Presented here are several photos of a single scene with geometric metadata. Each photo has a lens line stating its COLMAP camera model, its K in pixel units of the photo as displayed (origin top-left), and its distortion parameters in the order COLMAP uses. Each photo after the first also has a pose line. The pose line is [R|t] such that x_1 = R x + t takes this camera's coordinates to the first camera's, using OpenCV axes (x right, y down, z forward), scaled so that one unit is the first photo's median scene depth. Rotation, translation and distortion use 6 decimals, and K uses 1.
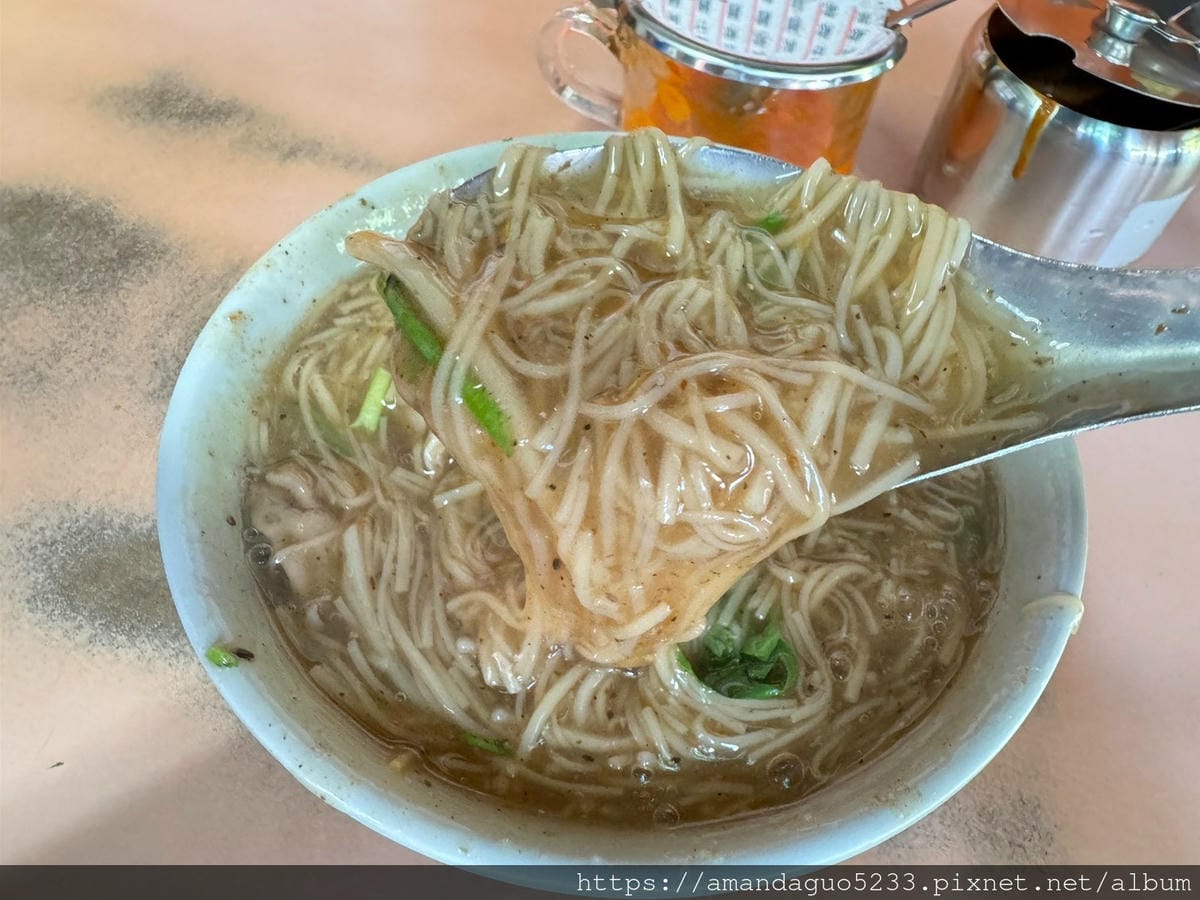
lens RADIAL K [[851.1, 0, 692.8], [0, 851.1, 446.1], [0, 0, 1]] dist [-0.004318, -0.001256]
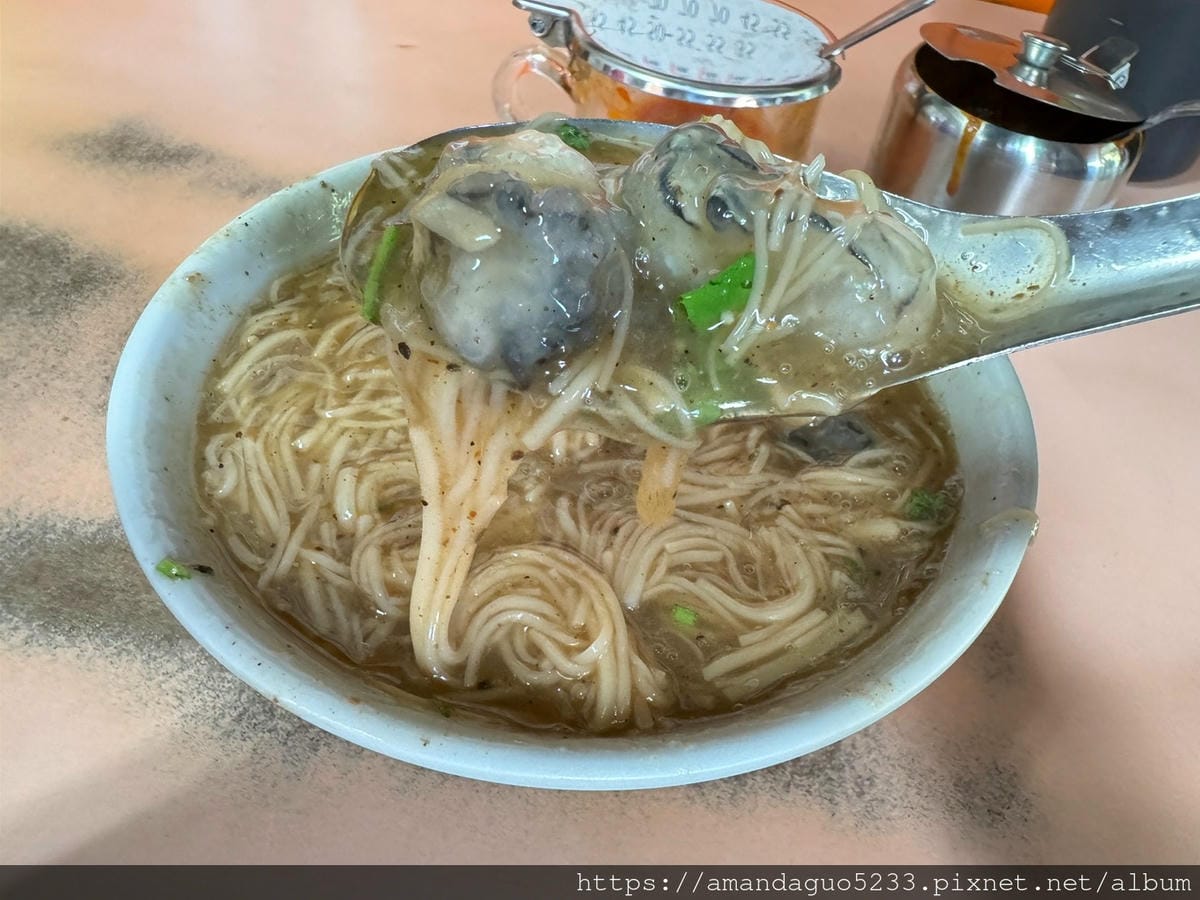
lens RADIAL K [[851.1, 0, 692.8], [0, 851.1, 446.1], [0, 0, 1]] dist [-0.004318, -0.001256]
pose [[0.998383, -0.030812, 0.047761, -0.000591], [0.035930, 0.993247, -0.110313, 0.113157], [-0.044039, 0.111851, 0.992749, -0.003179]]
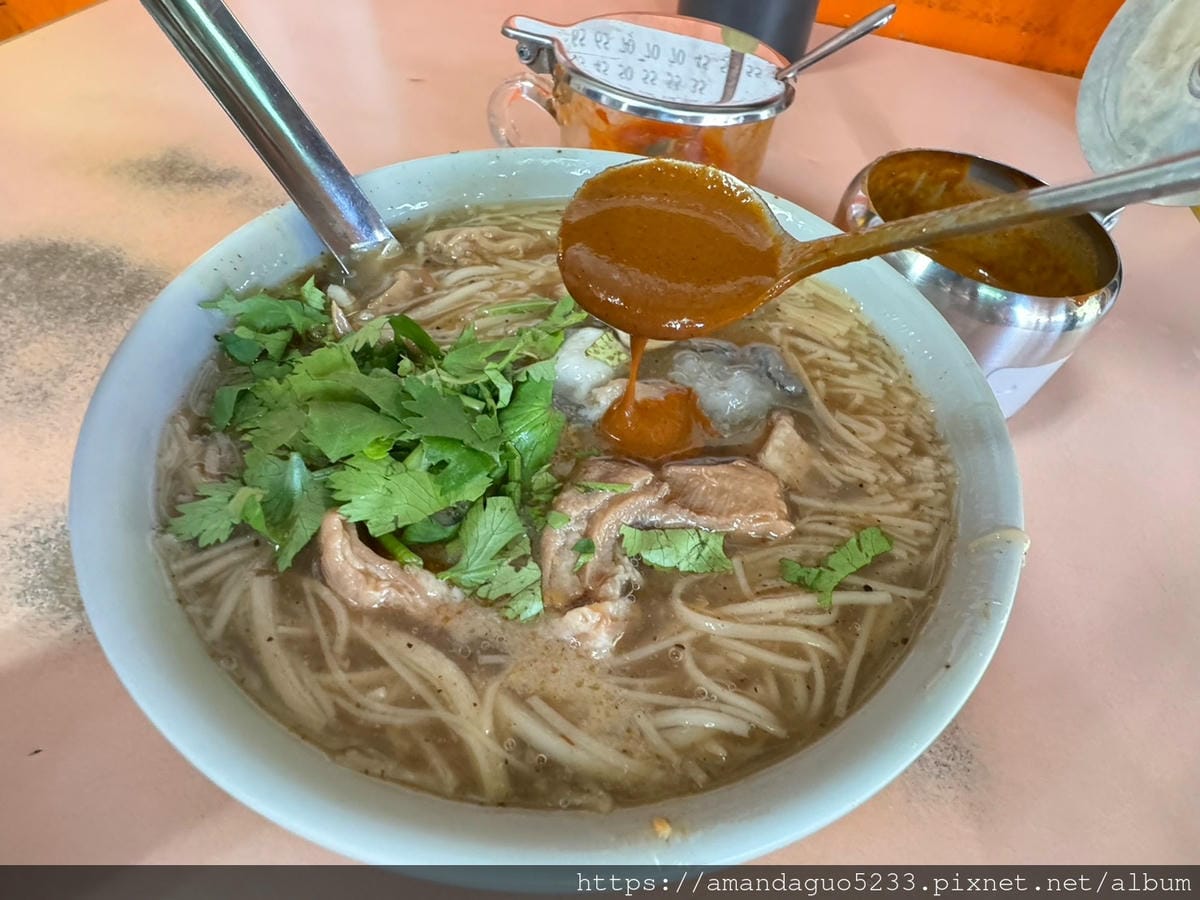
lens RADIAL K [[612.0, 0, 654.5], [0, 612.0, 452.0], [0, 0, 1]] dist [-0.003635, -0.002168]
pose [[0.997927, -0.046530, 0.044464, -0.009810], [0.047279, 0.998754, -0.015945, 0.042051], [-0.043667, 0.018015, 0.998884, 0.161373]]
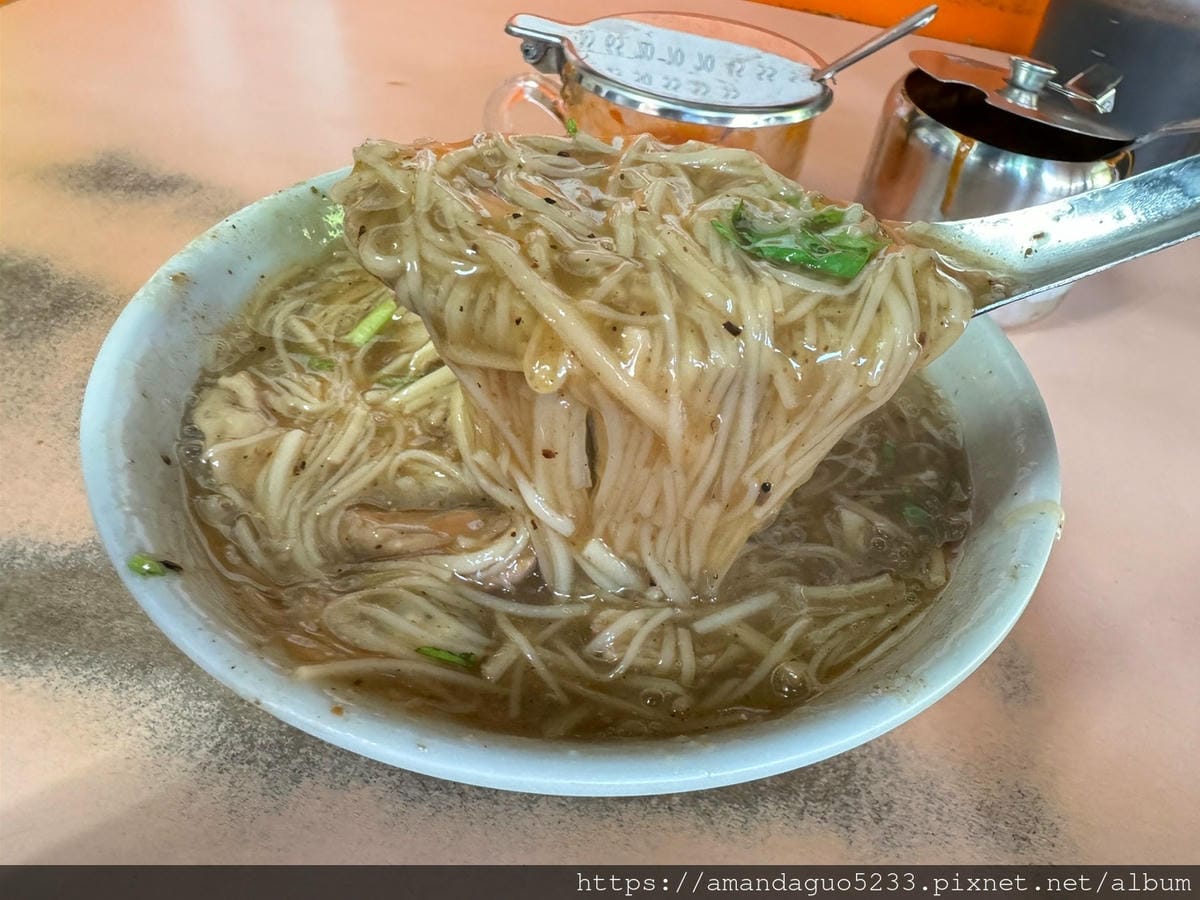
lens RADIAL K [[851.1, 0, 692.8], [0, 851.1, 446.1], [0, 0, 1]] dist [-0.004318, -0.001256]
pose [[0.997000, -0.040135, 0.066178, -0.015188], [0.050805, 0.984409, -0.168395, 0.145461], [-0.058388, 0.171252, 0.983496, 0.028766]]
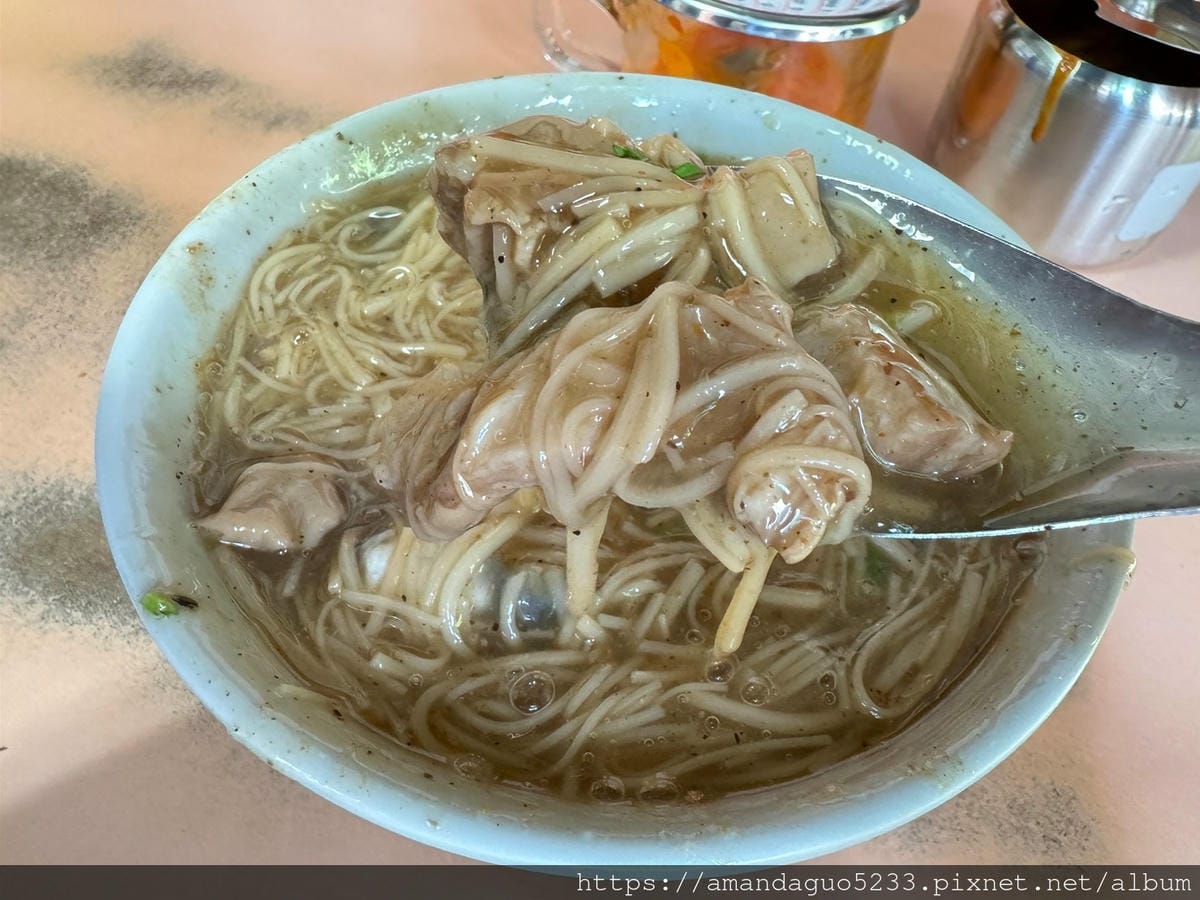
lens RADIAL K [[851.1, 0, 692.8], [0, 851.1, 446.1], [0, 0, 1]] dist [-0.004318, -0.001256]
pose [[0.999999, -0.001018, -0.000396, -0.003022], [0.001010, 0.999806, -0.019653, 0.049633], [0.000416, 0.019652, 0.999807, 0.060068]]
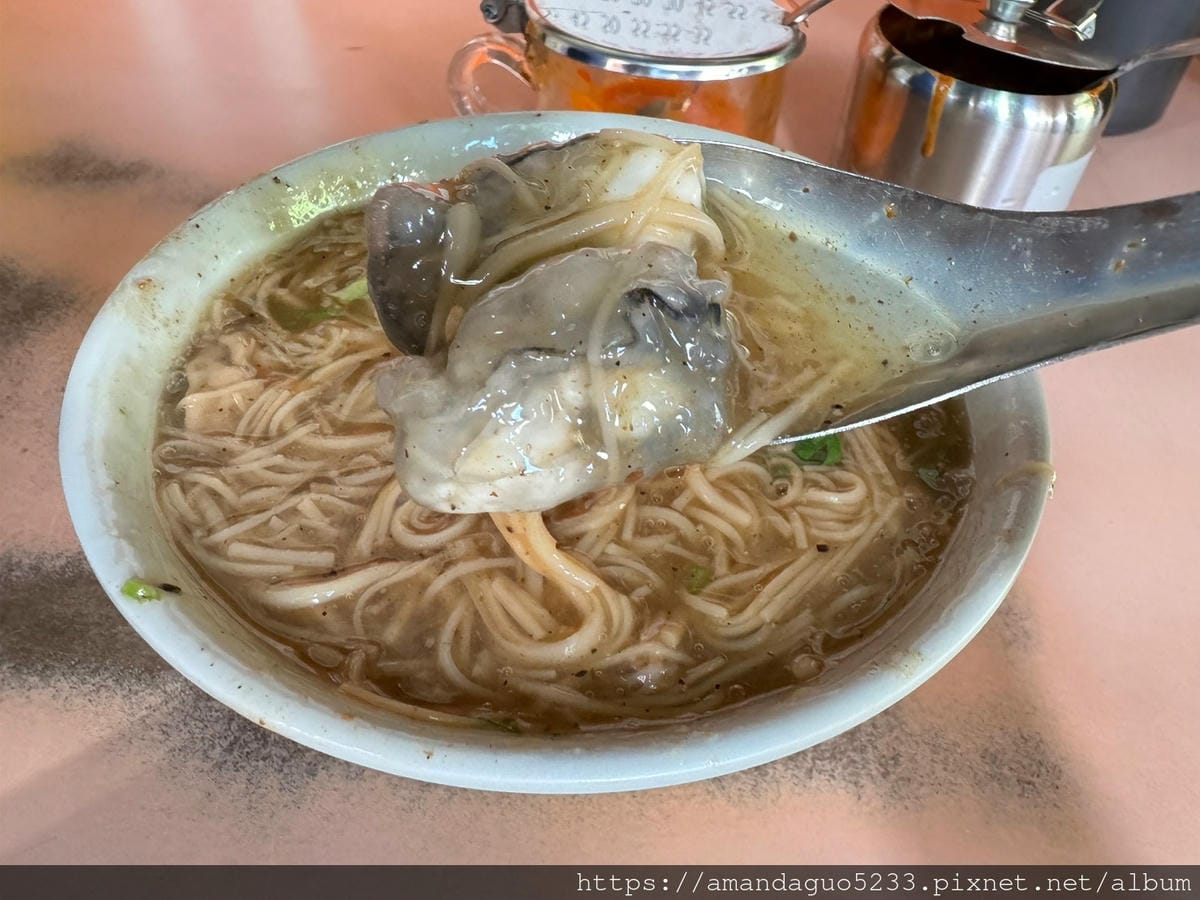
lens RADIAL K [[851.1, 0, 692.8], [0, 851.1, 446.1], [0, 0, 1]] dist [-0.004318, -0.001256]
pose [[0.992224, -0.104850, 0.067062, -0.008636], [0.111548, 0.988146, -0.105477, 0.122787], [-0.055208, 0.112137, 0.992158, 0.029545]]
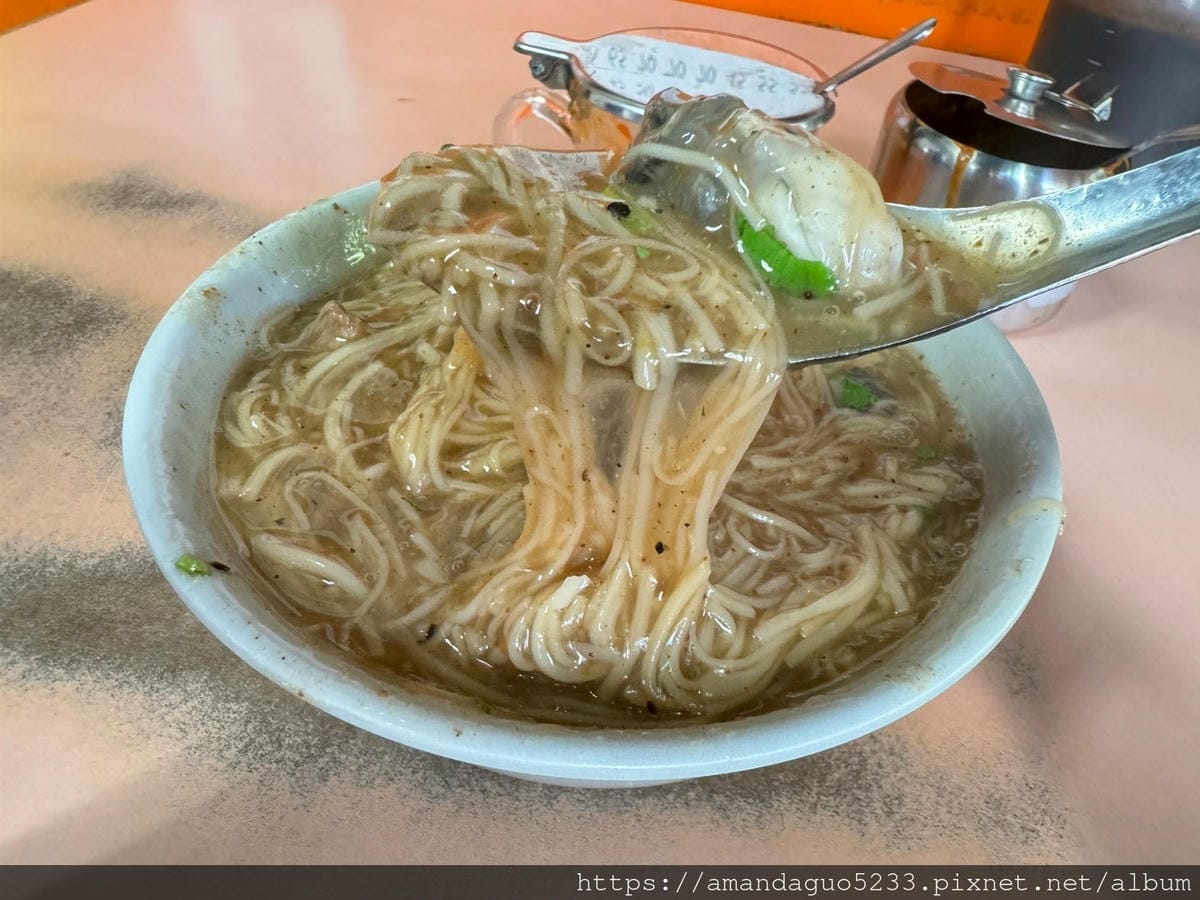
lens RADIAL K [[851.1, 0, 692.8], [0, 851.1, 446.1], [0, 0, 1]] dist [-0.004318, -0.001256]
pose [[0.996767, -0.049924, 0.062955, -0.024349], [0.060475, 0.982038, -0.178727, 0.152555], [-0.052902, 0.181957, 0.981882, 0.008811]]
